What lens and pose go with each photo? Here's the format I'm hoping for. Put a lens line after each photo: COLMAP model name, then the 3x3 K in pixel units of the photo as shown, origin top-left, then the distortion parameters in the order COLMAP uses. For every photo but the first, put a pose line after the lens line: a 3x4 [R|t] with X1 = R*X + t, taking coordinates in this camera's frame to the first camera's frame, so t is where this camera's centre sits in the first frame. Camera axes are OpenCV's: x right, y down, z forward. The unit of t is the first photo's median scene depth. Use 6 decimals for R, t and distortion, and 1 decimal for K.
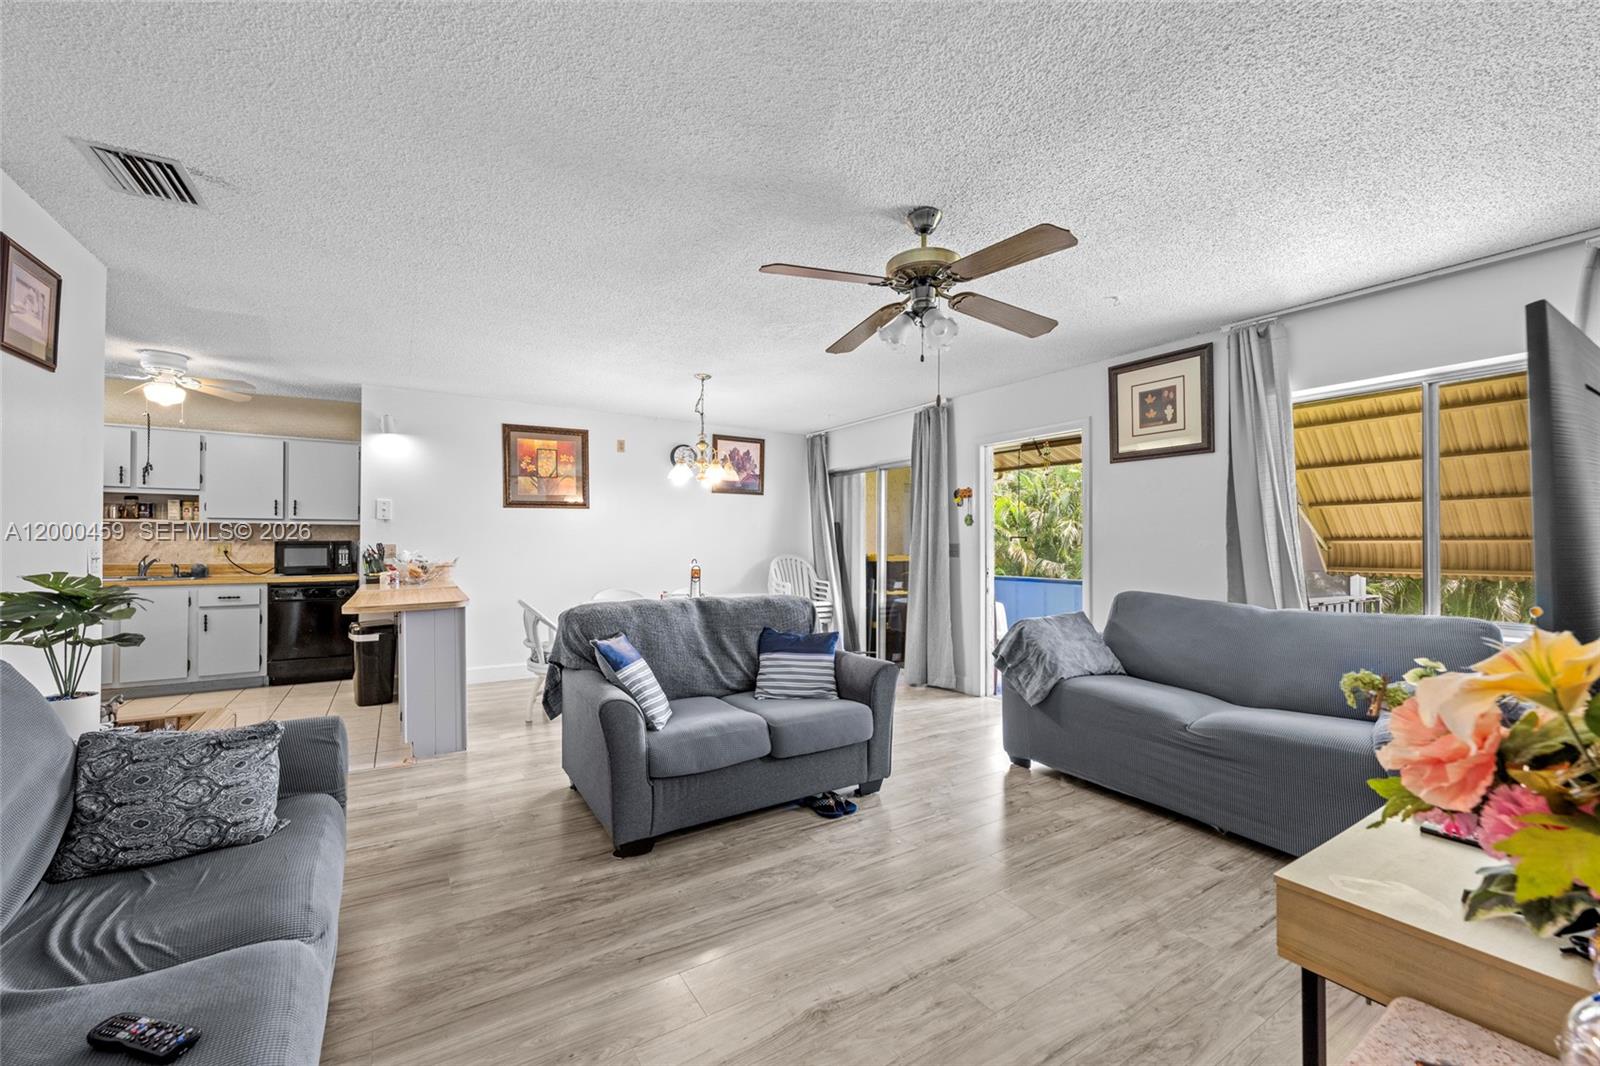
lens RADIAL K [[636.1, 0, 795.5], [0, 636.1, 545.2], [0, 0, 1]] dist [0.000987, -0.000038]
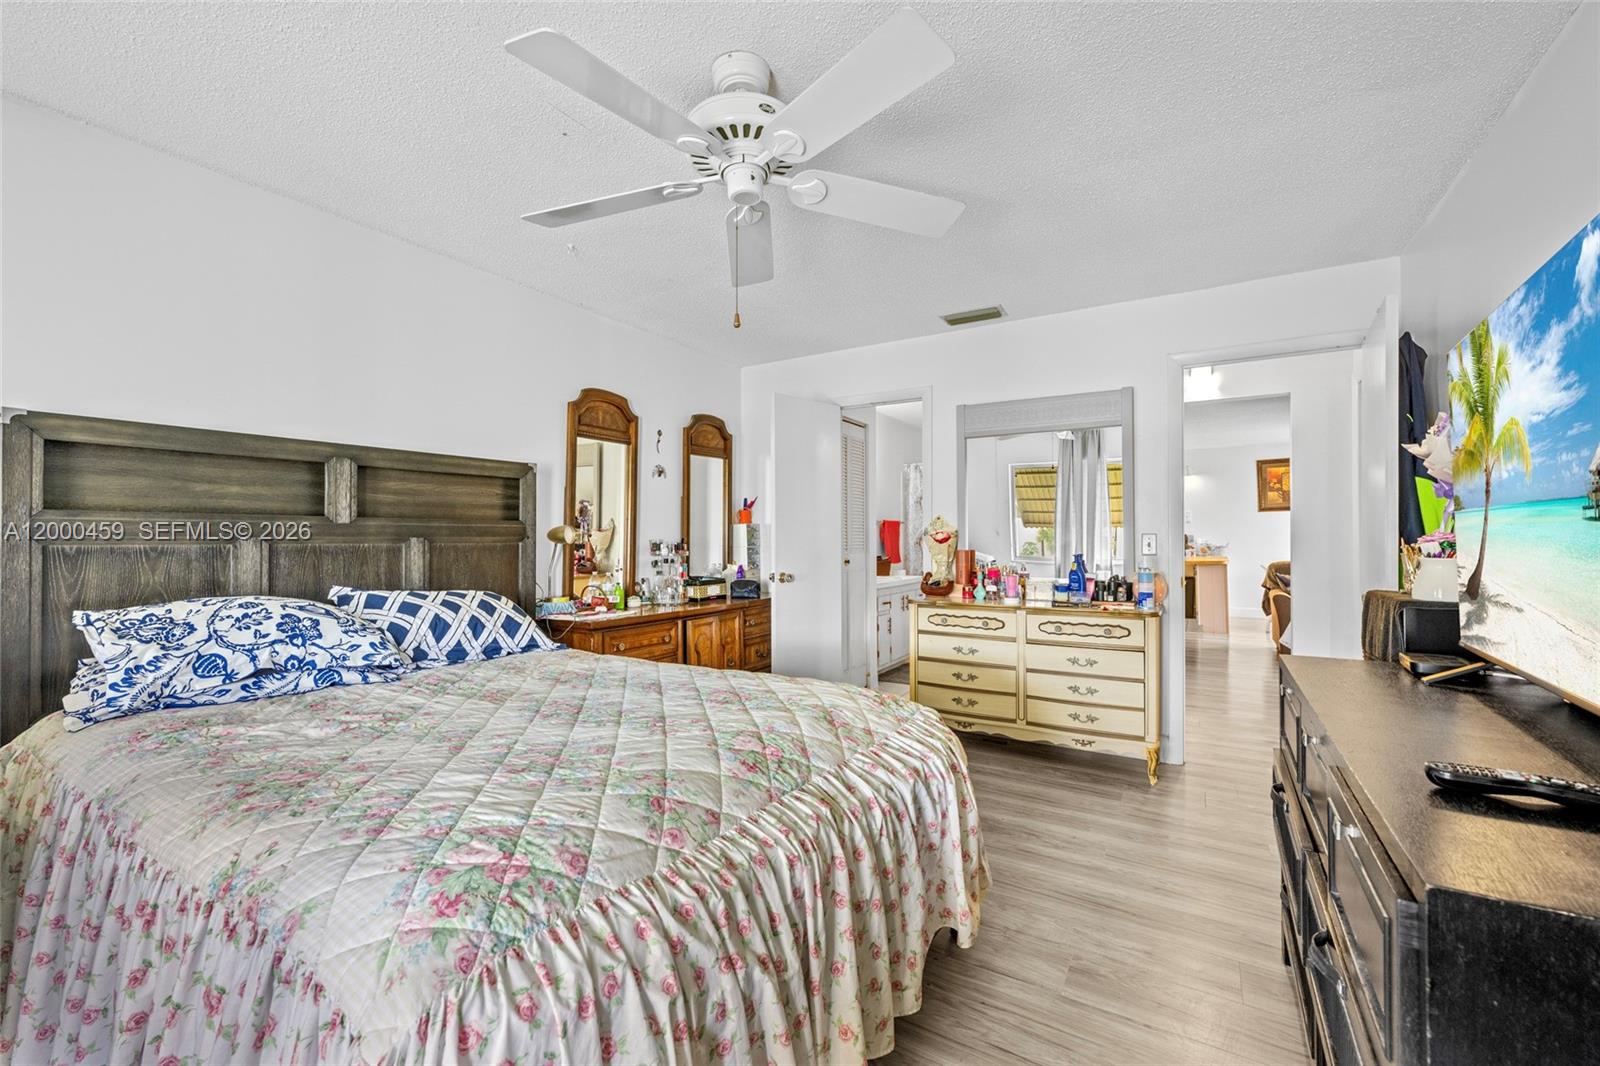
lens RADIAL K [[636.1, 0, 795.5], [0, 636.1, 545.2], [0, 0, 1]] dist [0.000987, -0.000038]
pose [[0.468298, 0.013533, -0.883467, 0.971182], [-0.001410, 0.999893, 0.014569, -0.006806], [0.883570, -0.005577, 0.468267, -1.804780]]
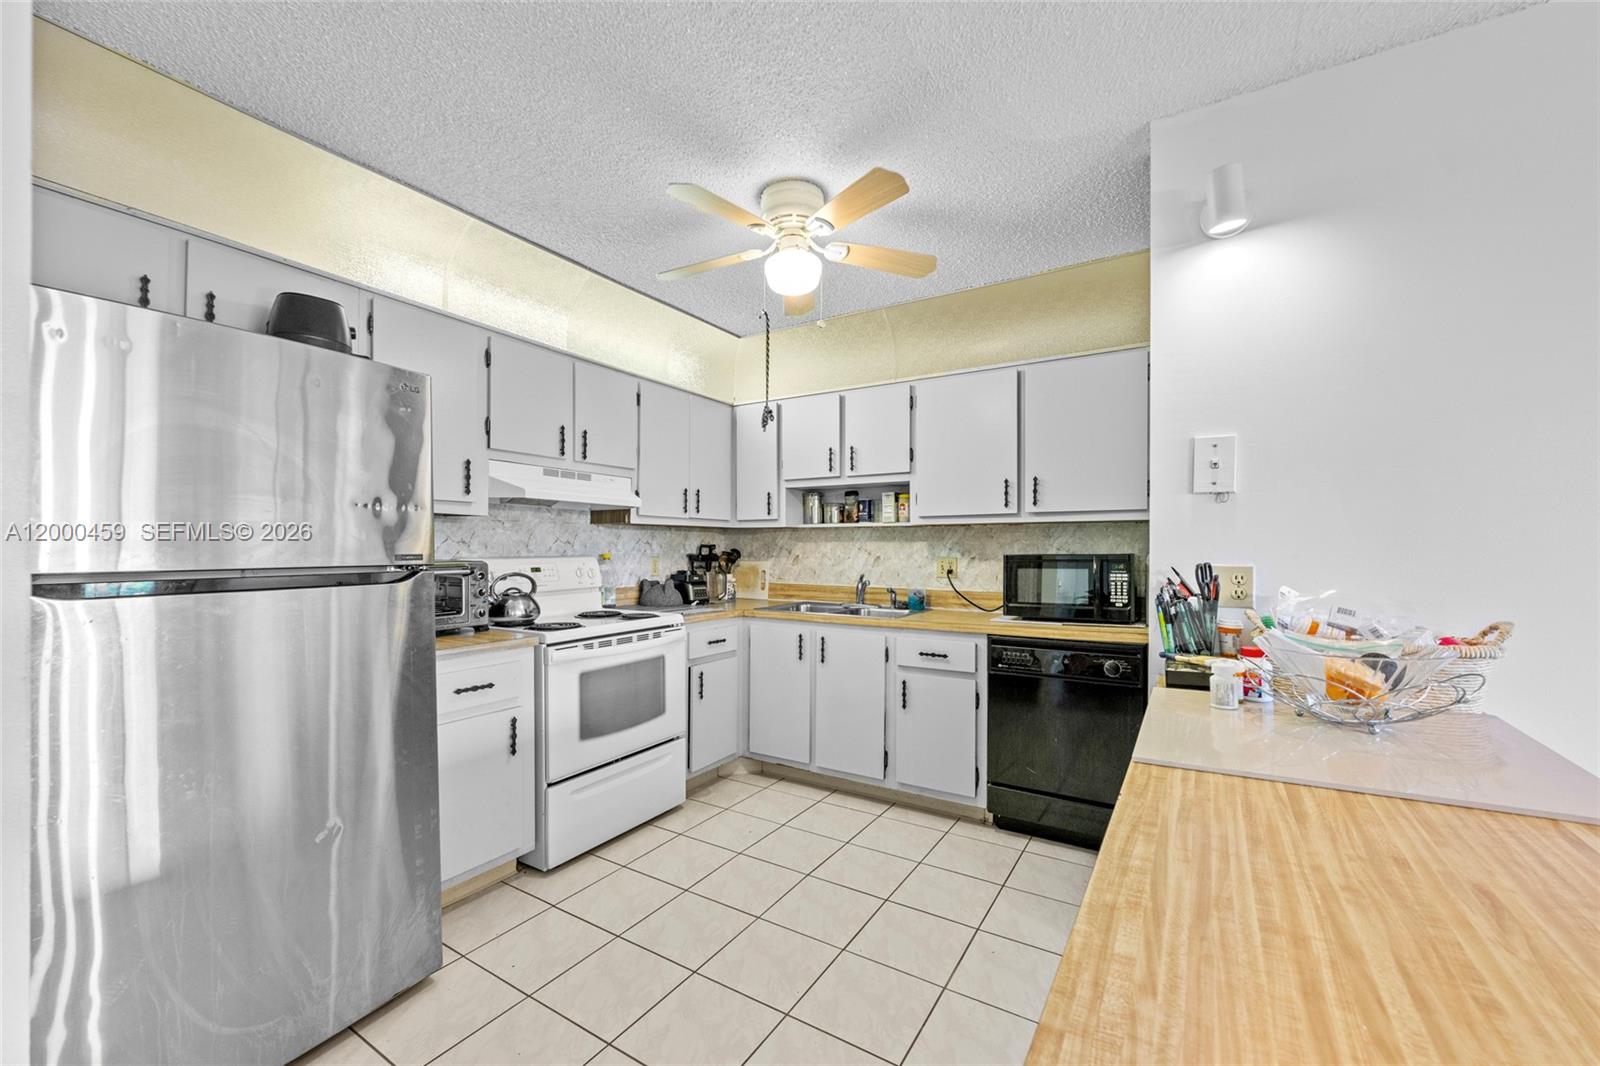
lens RADIAL K [[636.1, 0, 795.5], [0, 636.1, 545.2], [0, 0, 1]] dist [0.000987, -0.000038]
pose [[0.437058, -0.009477, -0.899383, -0.419023], [-0.002412, 0.999929, -0.011709, -0.007783], [0.899430, 0.007287, 0.437004, 0.620216]]
